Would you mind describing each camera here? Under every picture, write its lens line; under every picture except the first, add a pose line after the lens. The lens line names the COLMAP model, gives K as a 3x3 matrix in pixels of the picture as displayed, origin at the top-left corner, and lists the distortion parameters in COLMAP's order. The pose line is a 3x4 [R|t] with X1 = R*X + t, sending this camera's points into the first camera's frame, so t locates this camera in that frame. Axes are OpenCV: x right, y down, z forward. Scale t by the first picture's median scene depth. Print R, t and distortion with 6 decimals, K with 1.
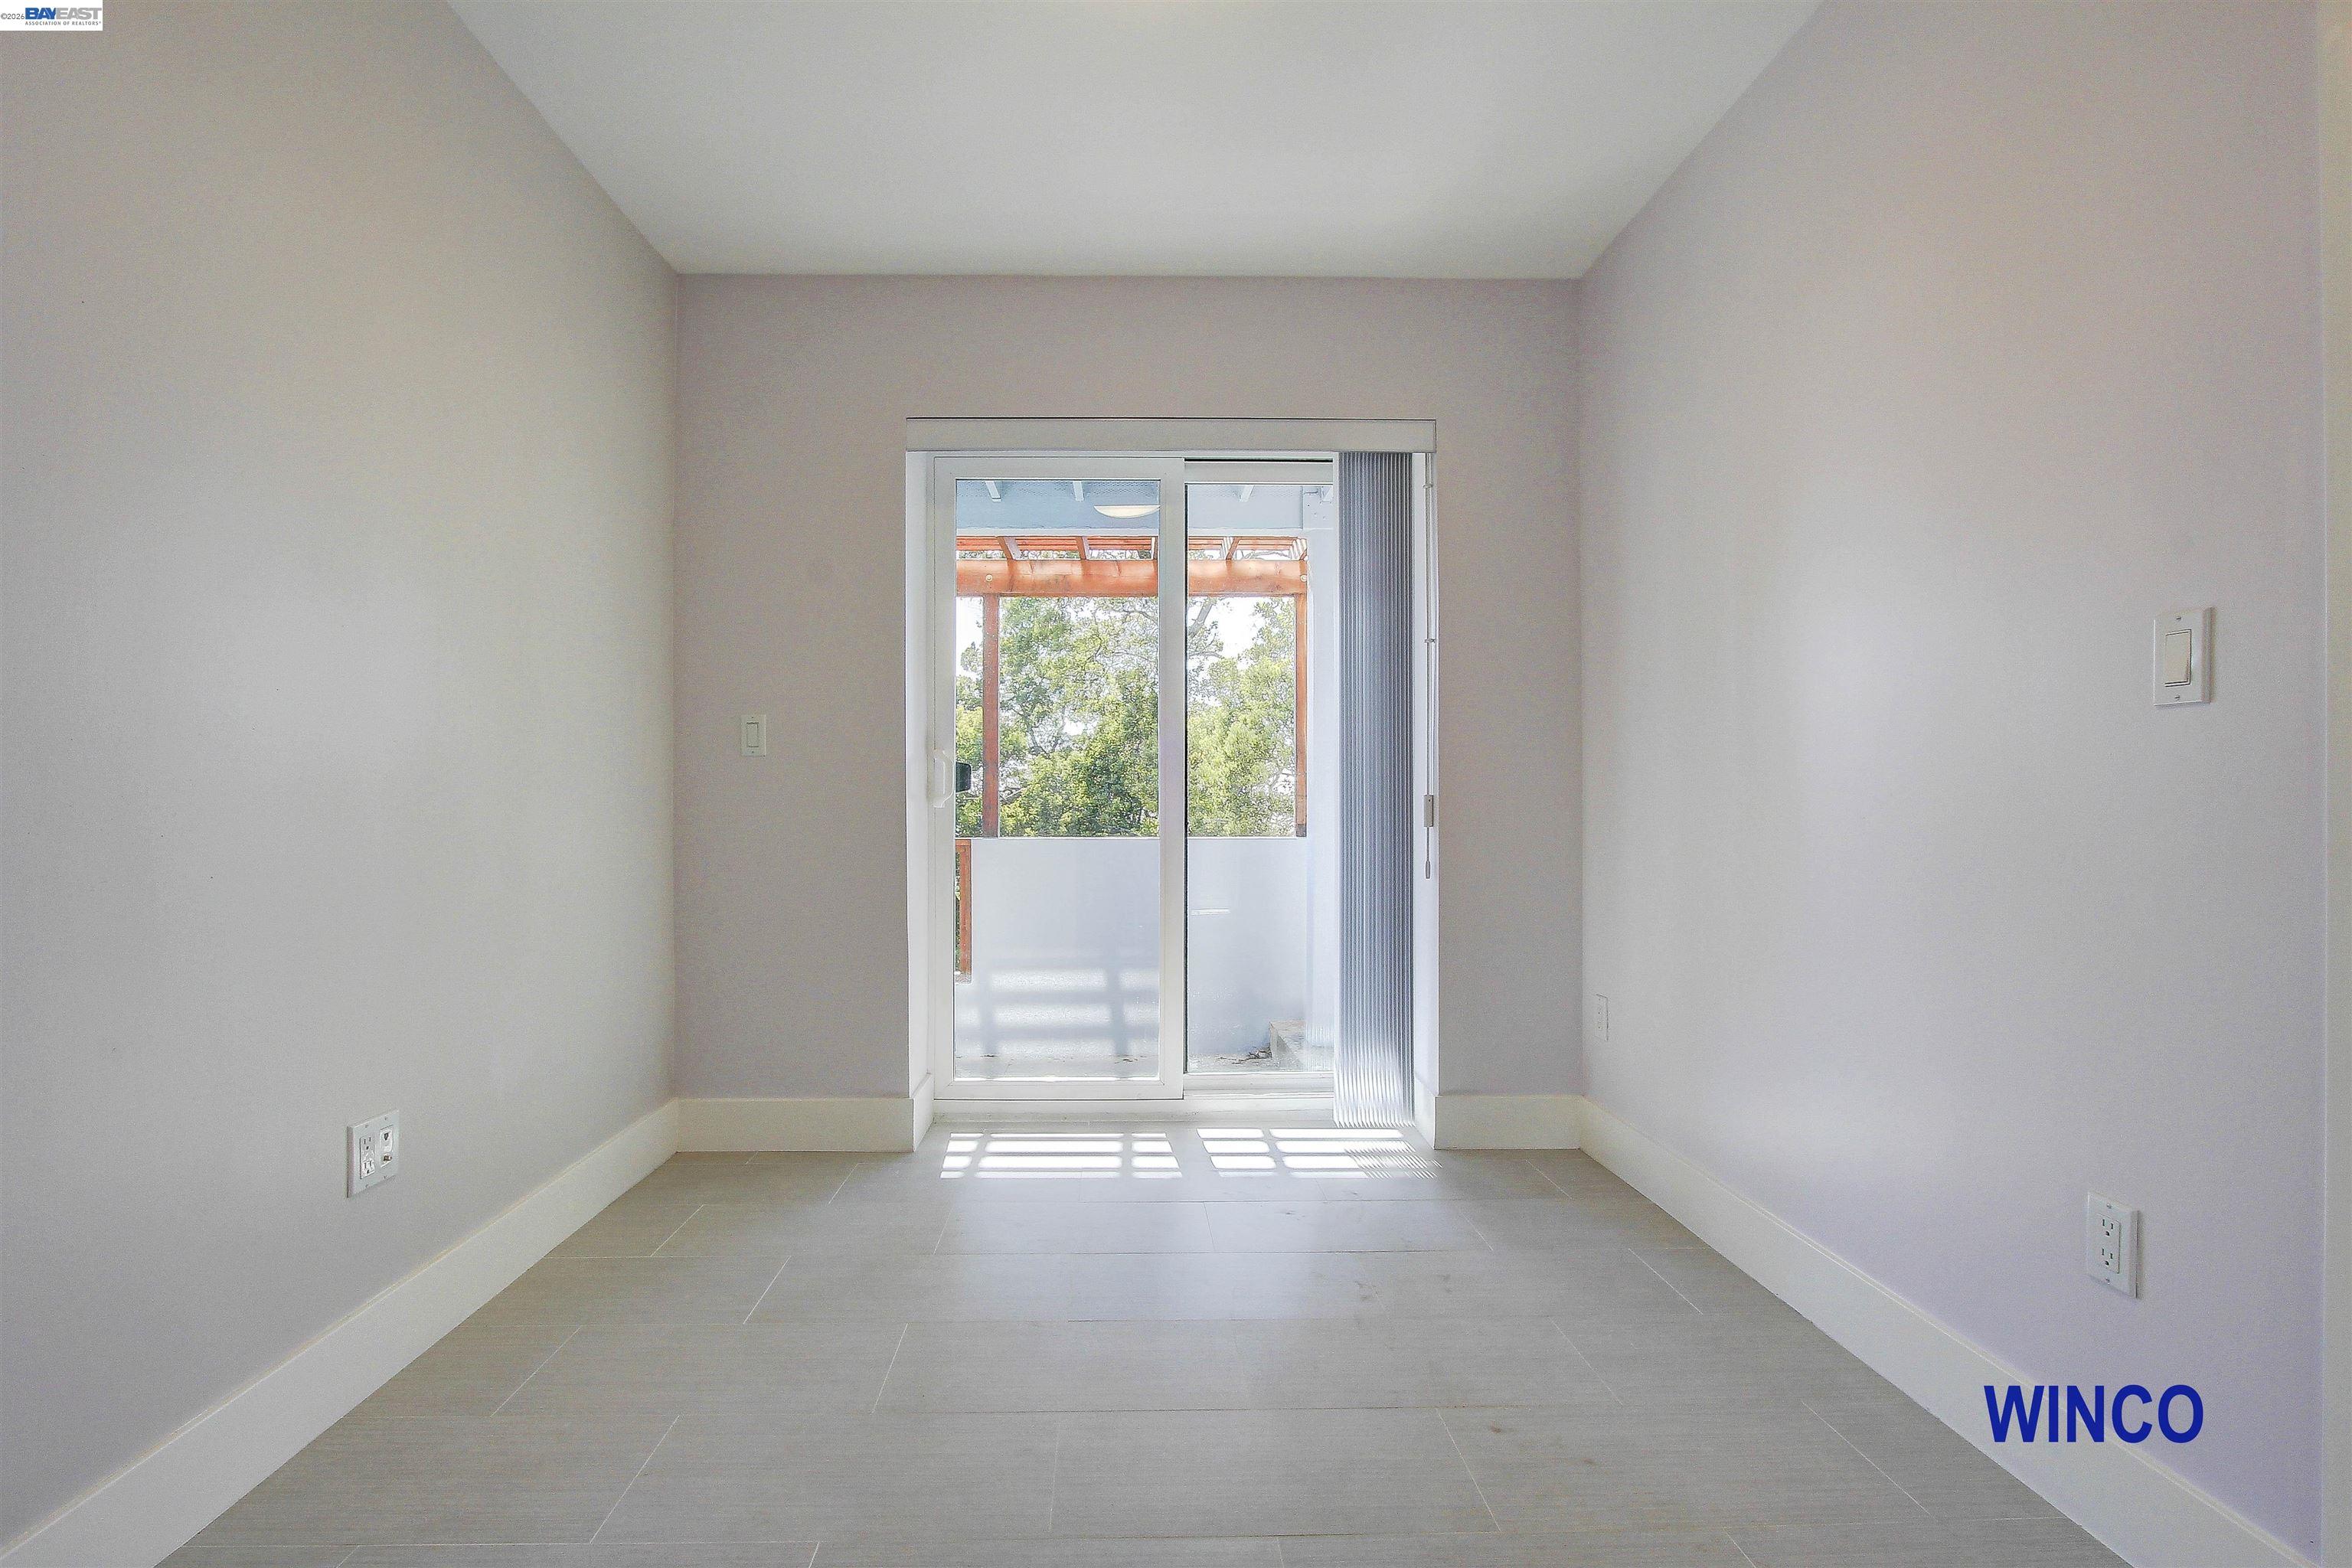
lens RADIAL K [[1070.8, 0, 1176.0], [0, 1070.8, 784.0], [0, 0, 1]] dist [0.000286, 0.000035]
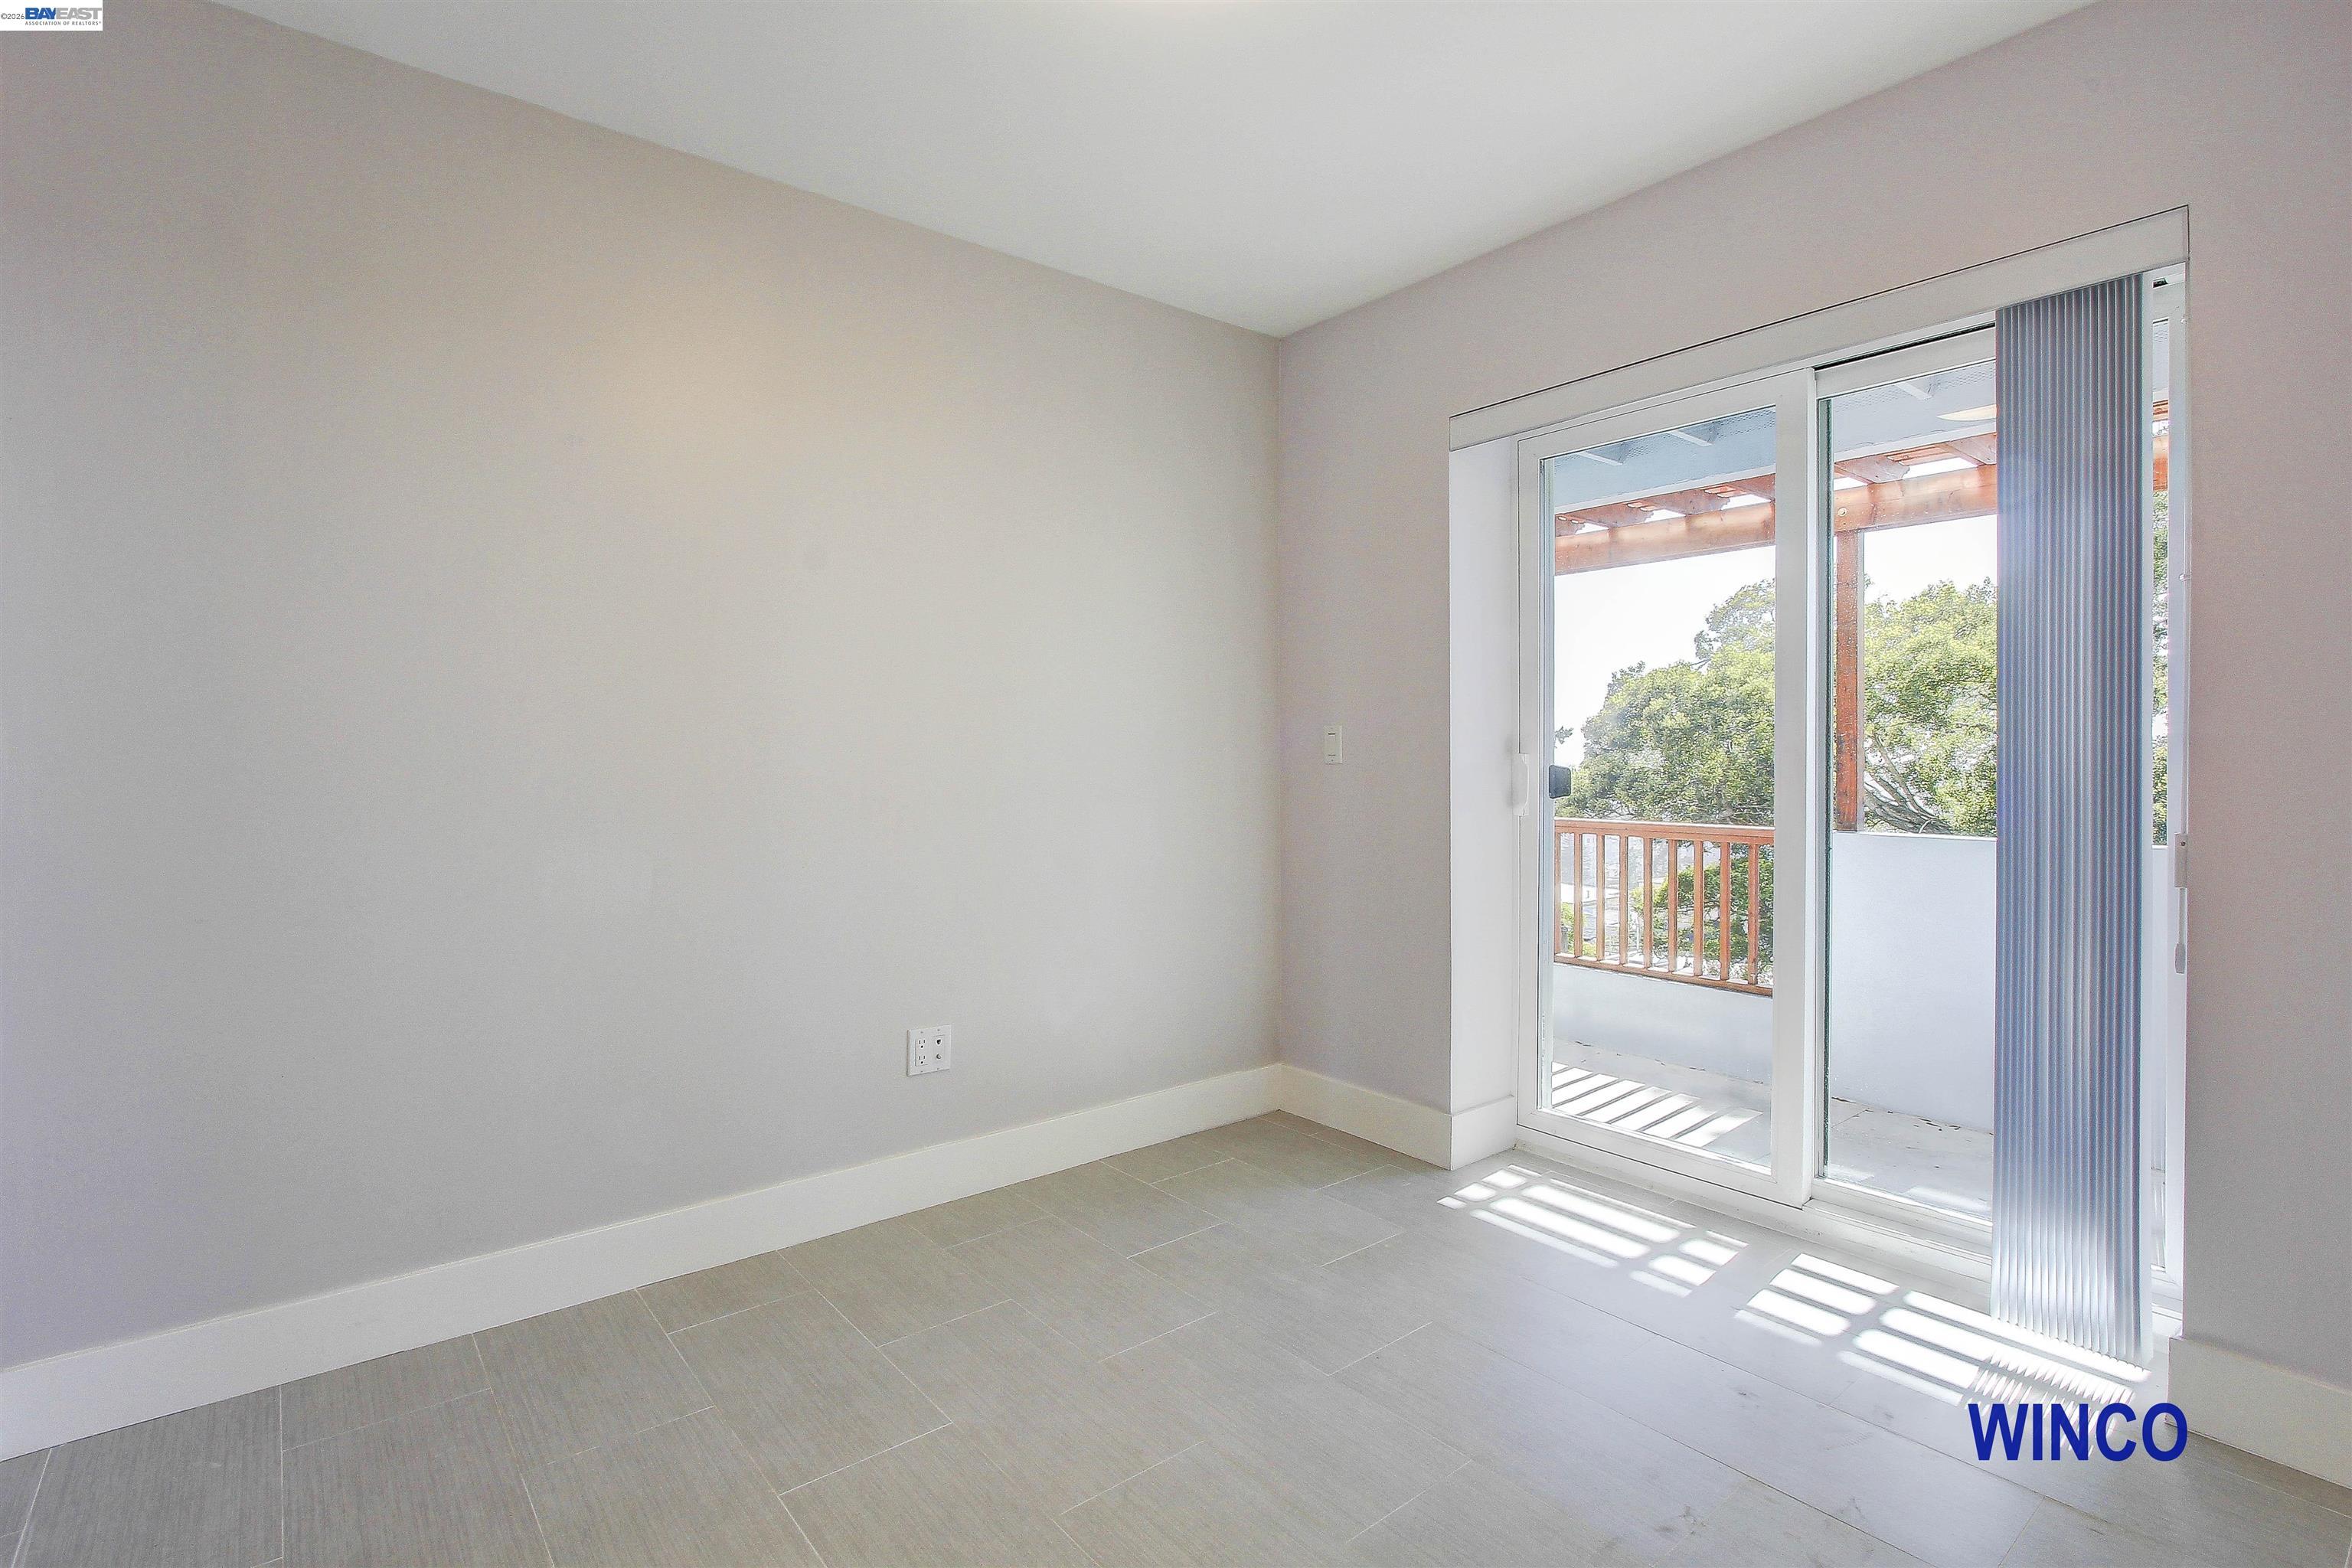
lens RADIAL K [[1137.4, 0, 1174.6], [0, 1137.4, 750.4], [0, 0, 1]] dist [0.011213, 0.000061]
pose [[0.614765, 0.001253, -0.788709, 0.413438], [0.011489, 0.999878, 0.010543, -0.053003], [0.788626, -0.015543, 0.614676, 0.162627]]
